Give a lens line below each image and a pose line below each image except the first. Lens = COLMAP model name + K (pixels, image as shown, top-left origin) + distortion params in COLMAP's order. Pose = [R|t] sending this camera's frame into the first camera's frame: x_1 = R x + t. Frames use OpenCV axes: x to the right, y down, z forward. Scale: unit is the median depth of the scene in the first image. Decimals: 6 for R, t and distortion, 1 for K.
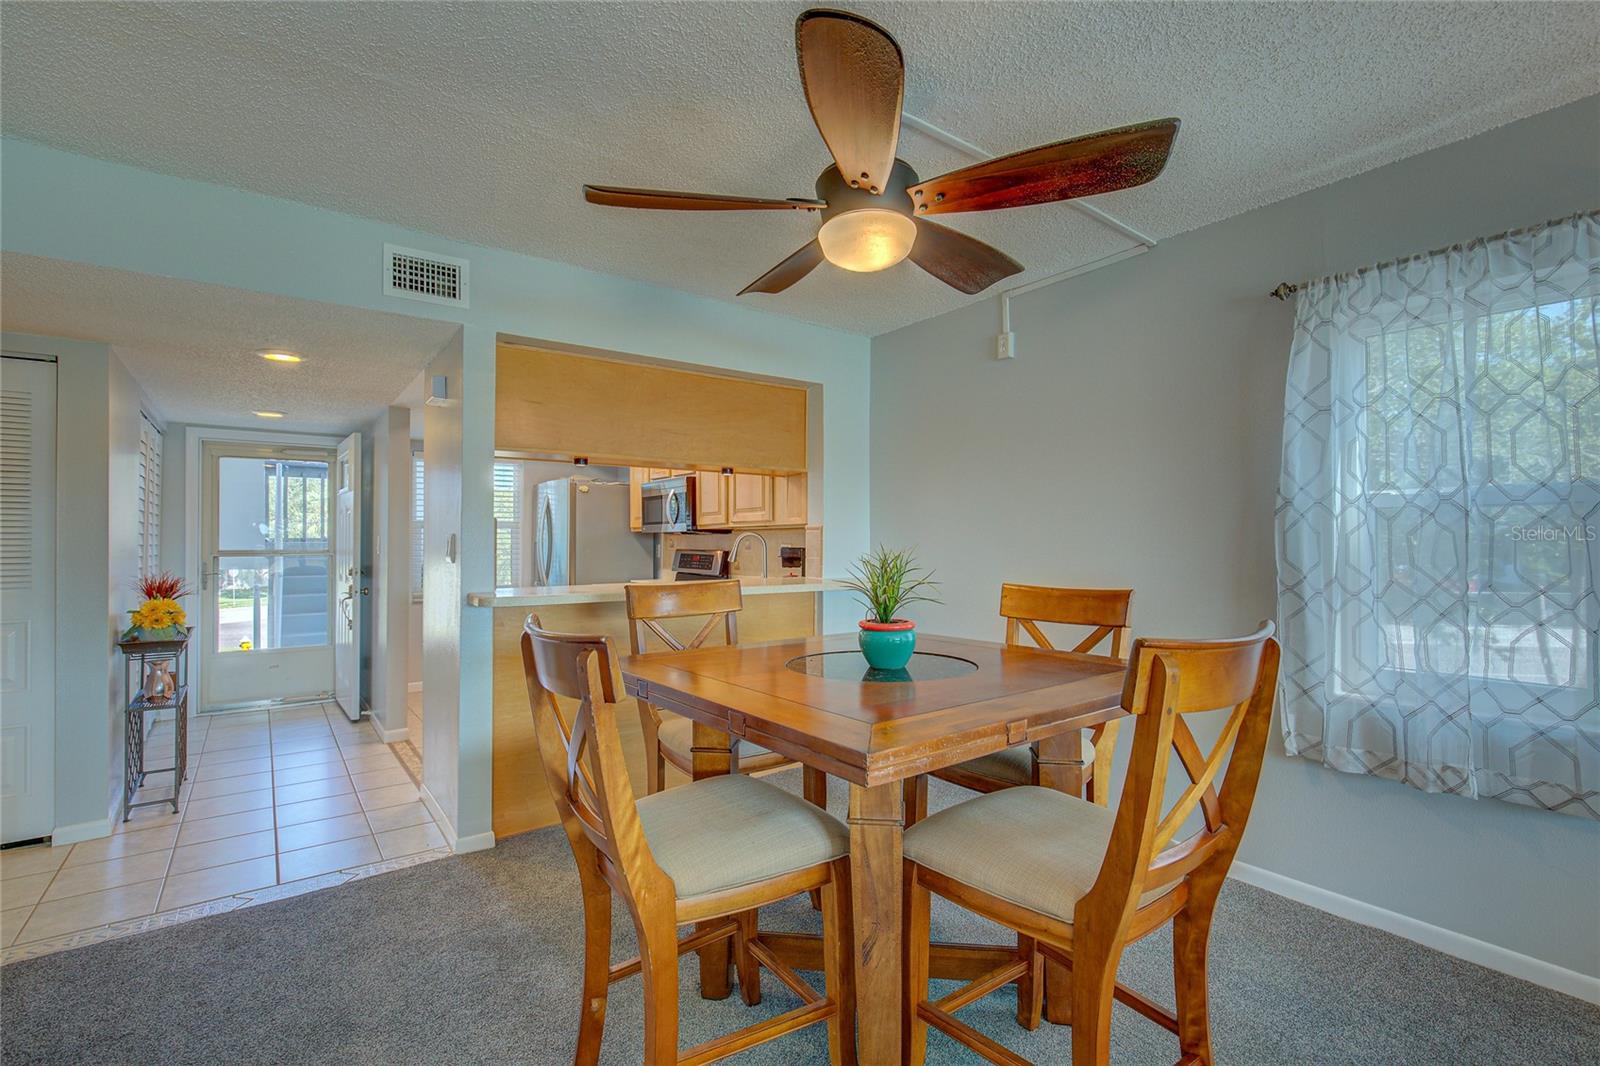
lens RADIAL K [[725.7, 0, 795.9], [0, 725.7, 538.3], [0, 0, 1]] dist [-0.005233, 0.000684]
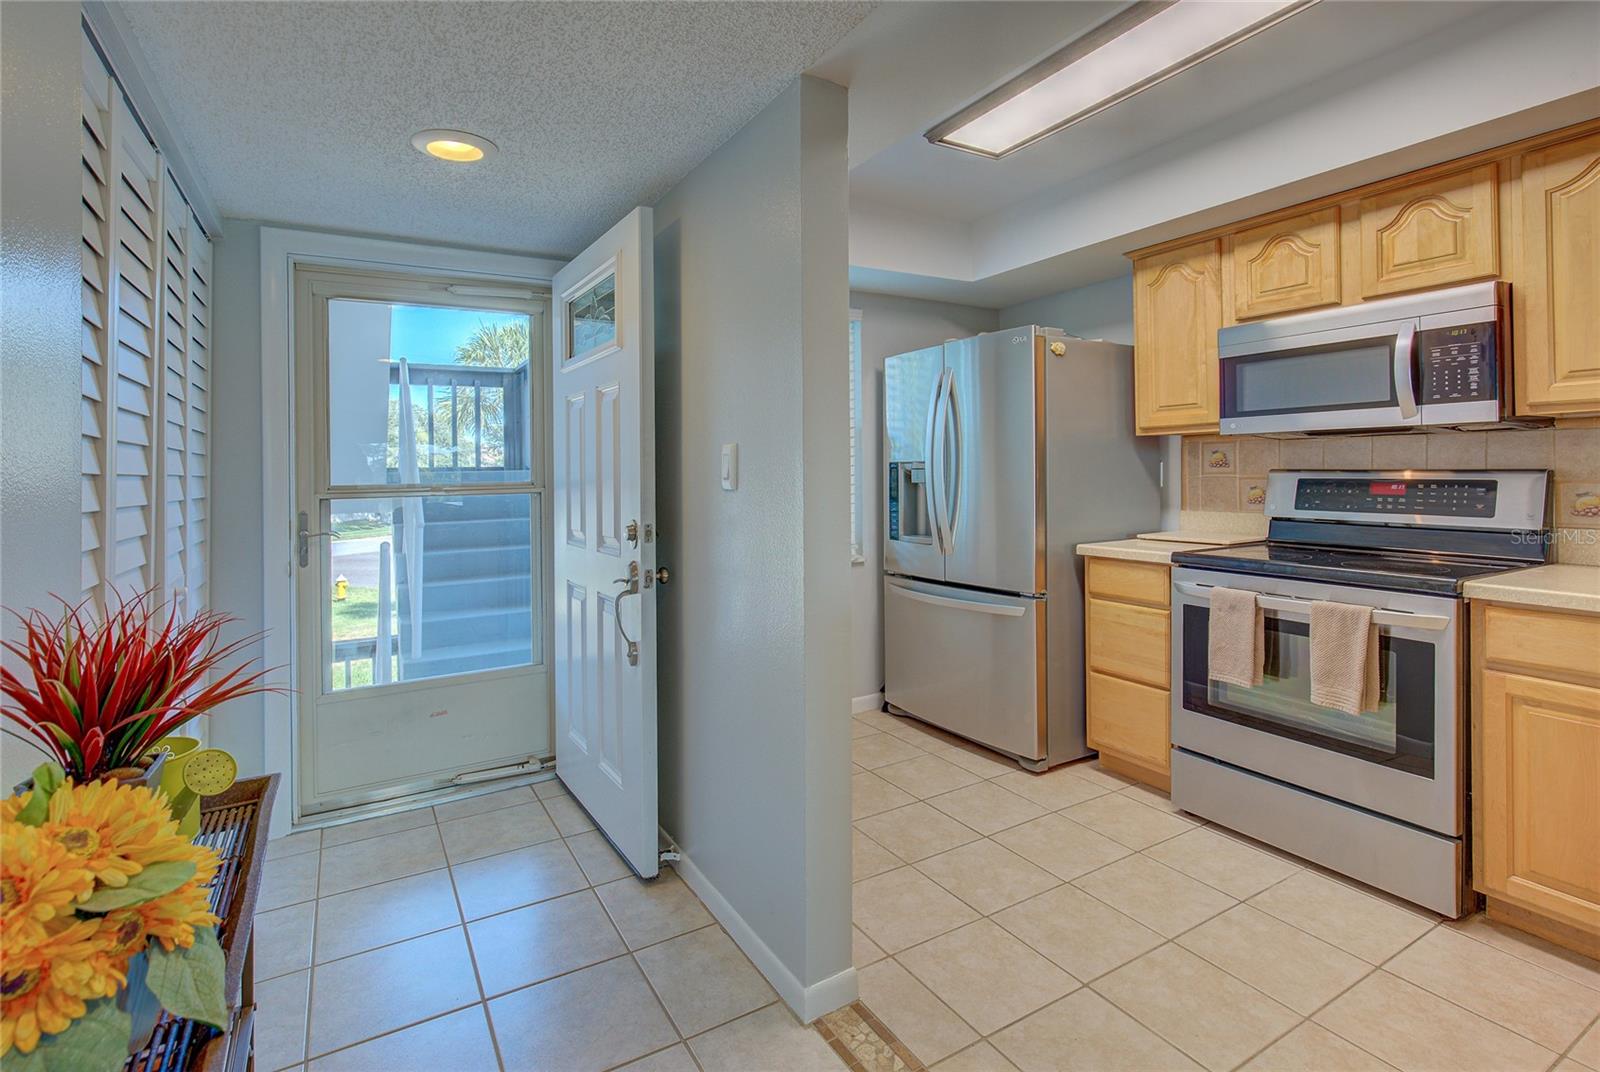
lens RADIAL K [[725.7, 0, 848.4], [0, 725.7, 467.8], [0, 0, 1]] dist [-0.005233, 0.000684]
pose [[0.999142, -0.015039, -0.038582, -0.465419], [0.015047, 0.999887, -0.000080, 0.010427], [0.038579, -0.000500, 0.999255, 0.568858]]
